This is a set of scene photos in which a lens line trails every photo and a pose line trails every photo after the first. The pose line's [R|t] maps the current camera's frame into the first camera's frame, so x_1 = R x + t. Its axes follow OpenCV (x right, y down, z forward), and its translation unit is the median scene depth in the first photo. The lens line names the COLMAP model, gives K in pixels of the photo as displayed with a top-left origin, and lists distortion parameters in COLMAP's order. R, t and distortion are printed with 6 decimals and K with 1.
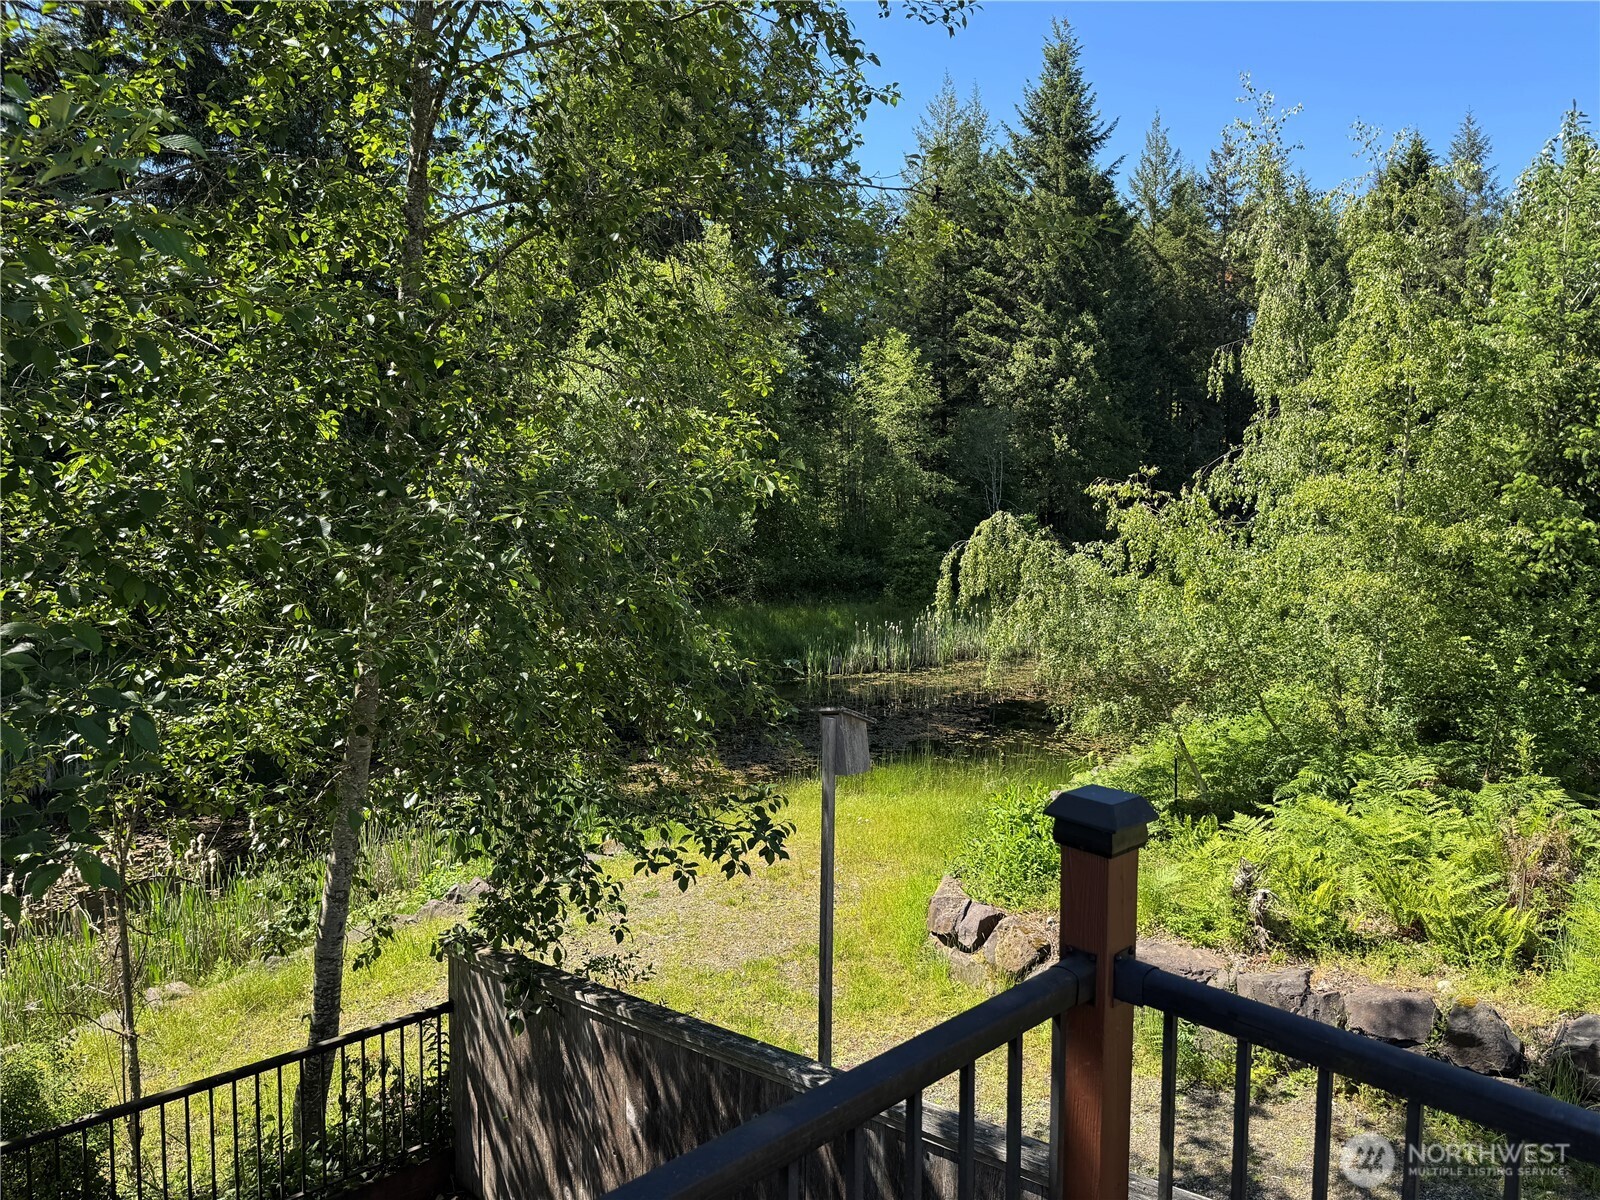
lens RADIAL K [[1128.5, 0, 800.9], [0, 1128.5, 610.6], [0, 0, 1]] dist [0.062322, -0.093088]
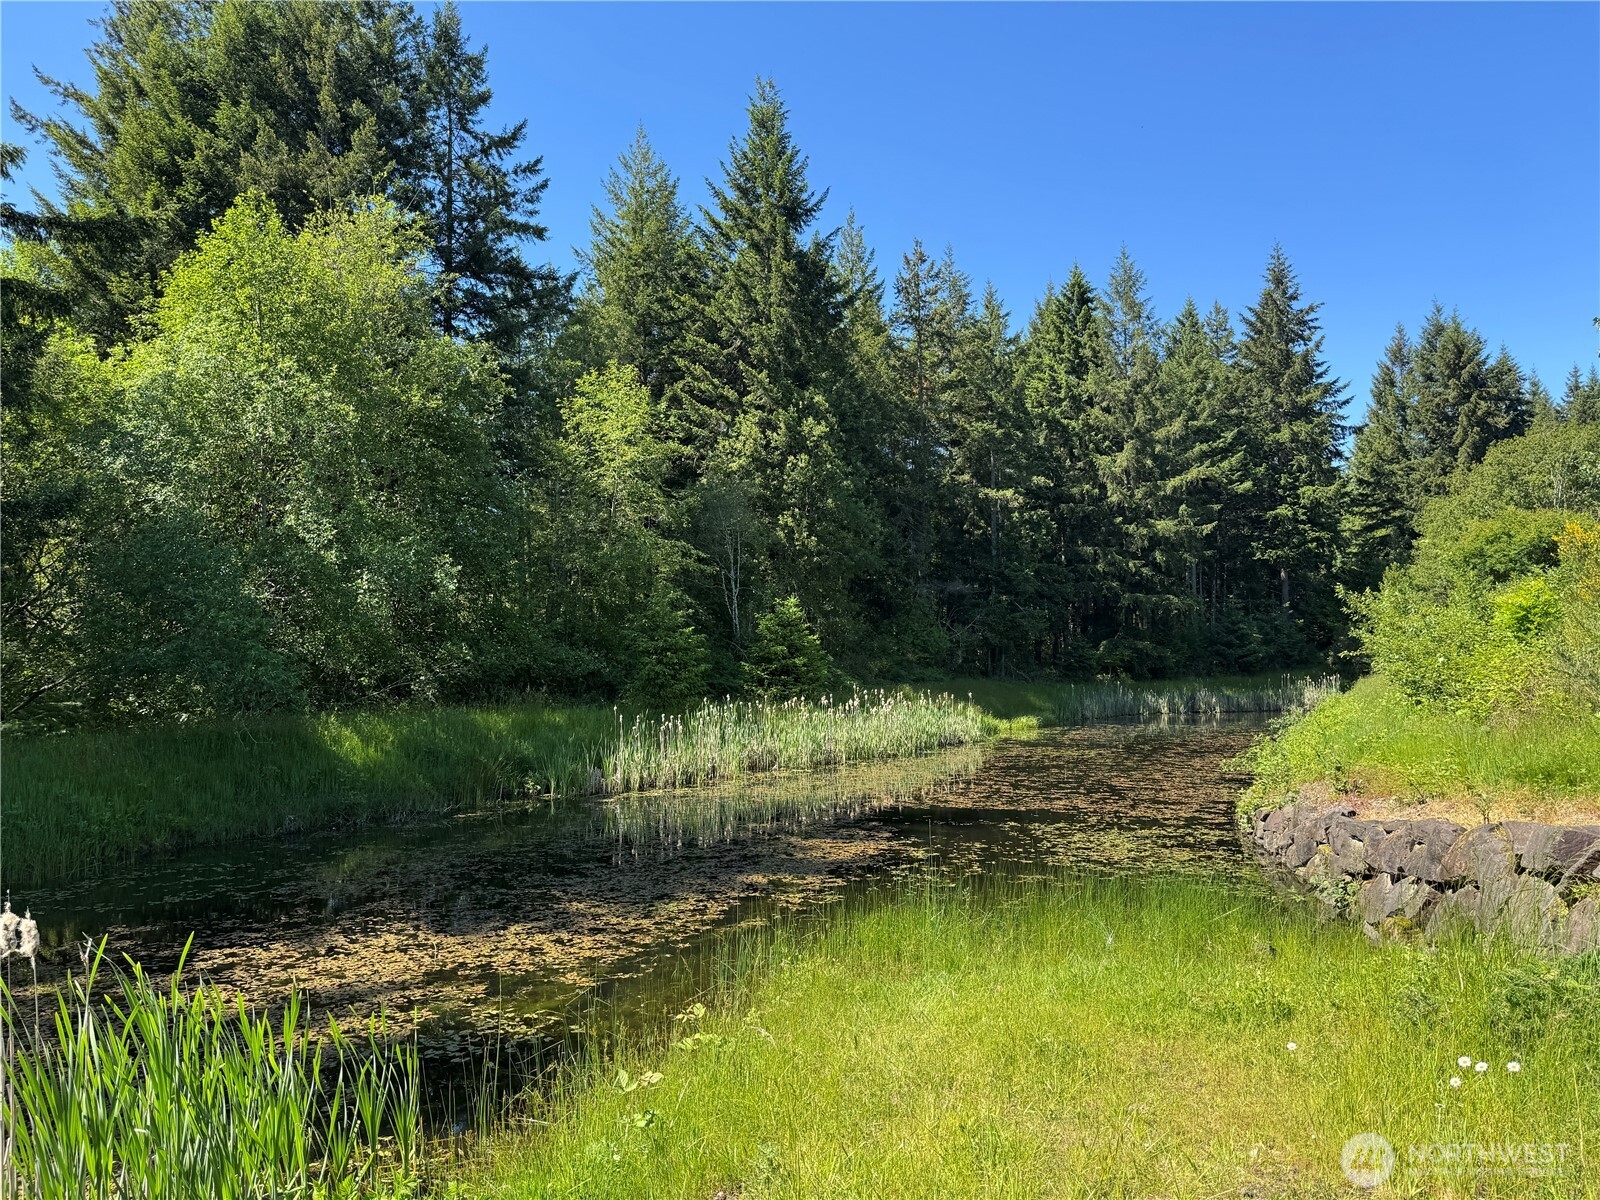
lens RADIAL K [[1128.5, 0, 800.9], [0, 1128.5, 610.6], [0, 0, 1]] dist [0.062322, -0.093088]
pose [[0.949755, -0.007385, 0.312906, -0.034514], [0.053059, 0.989051, -0.137705, 0.030295], [-0.308463, 0.147389, 0.939748, 0.200763]]
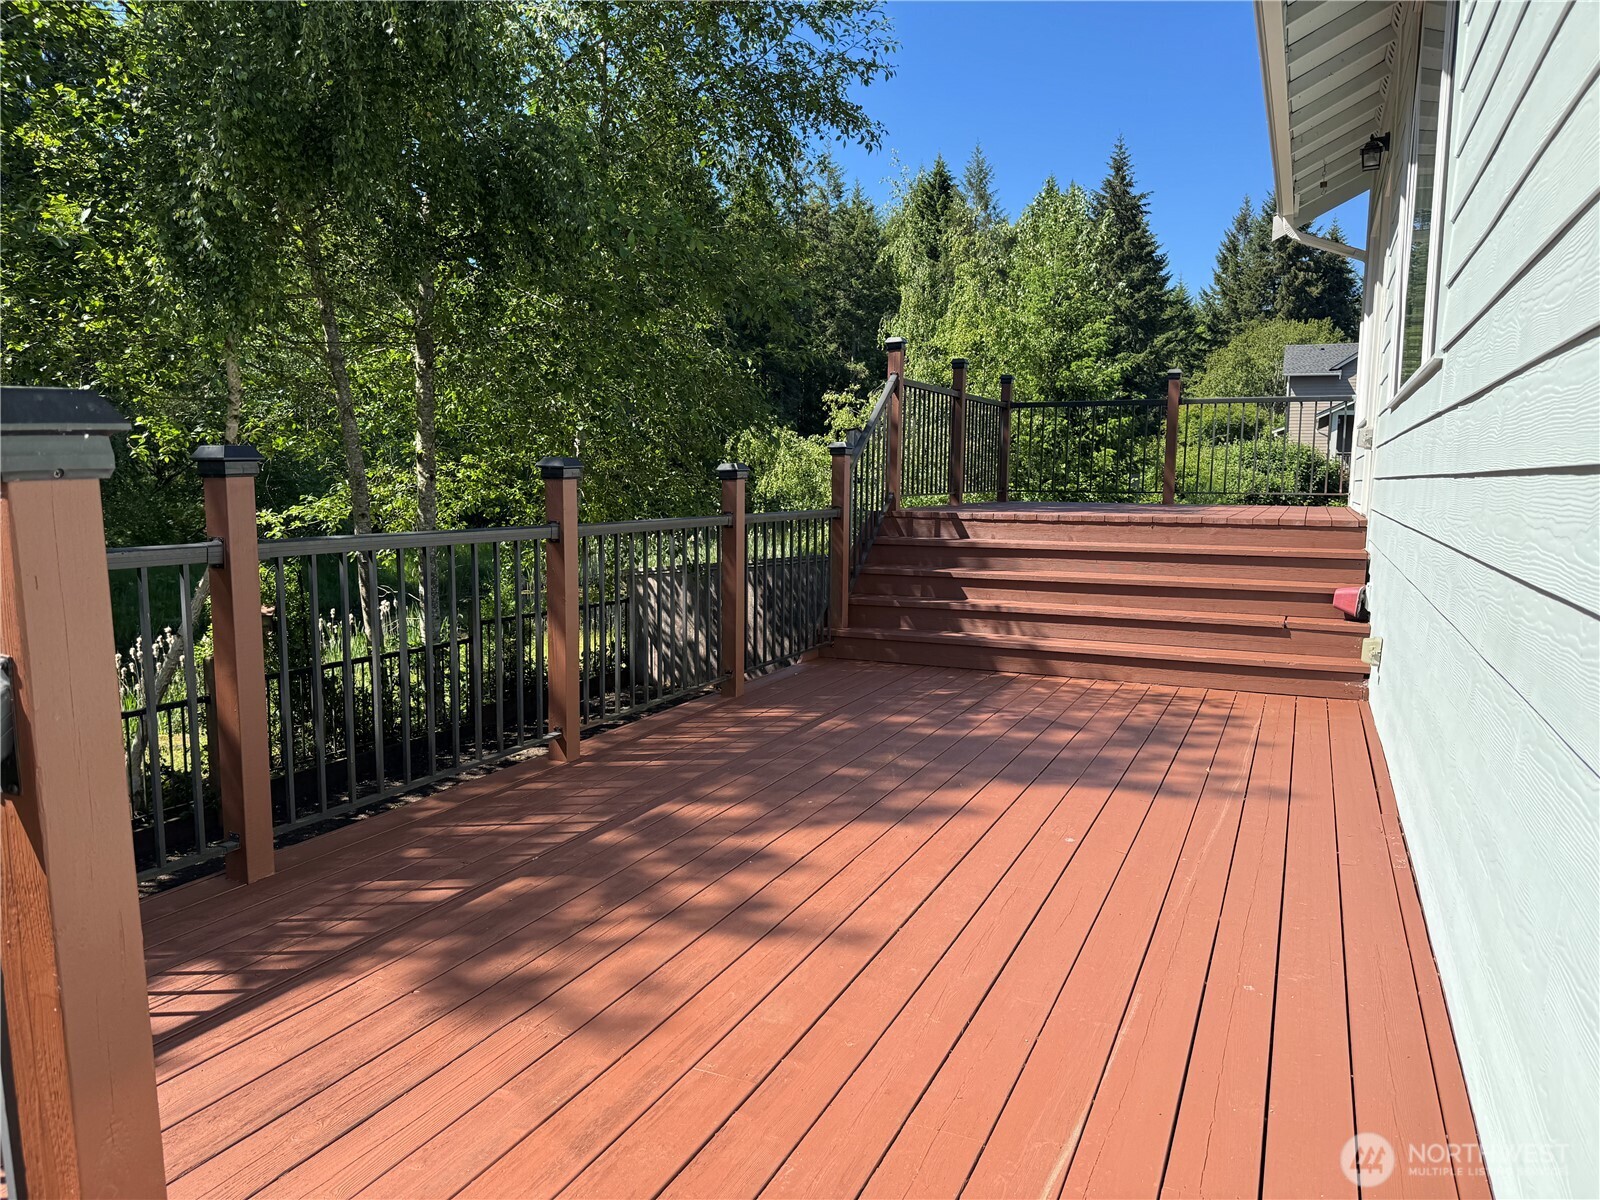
lens RADIAL K [[1128.5, 0, 800.9], [0, 1128.5, 610.6], [0, 0, 1]] dist [0.062322, -0.093088]
pose [[0.930919, -0.045798, 0.362342, -0.080410], [0.037429, 0.998846, 0.030085, 0.031891], [-0.363302, -0.014445, 0.931559, -0.114828]]
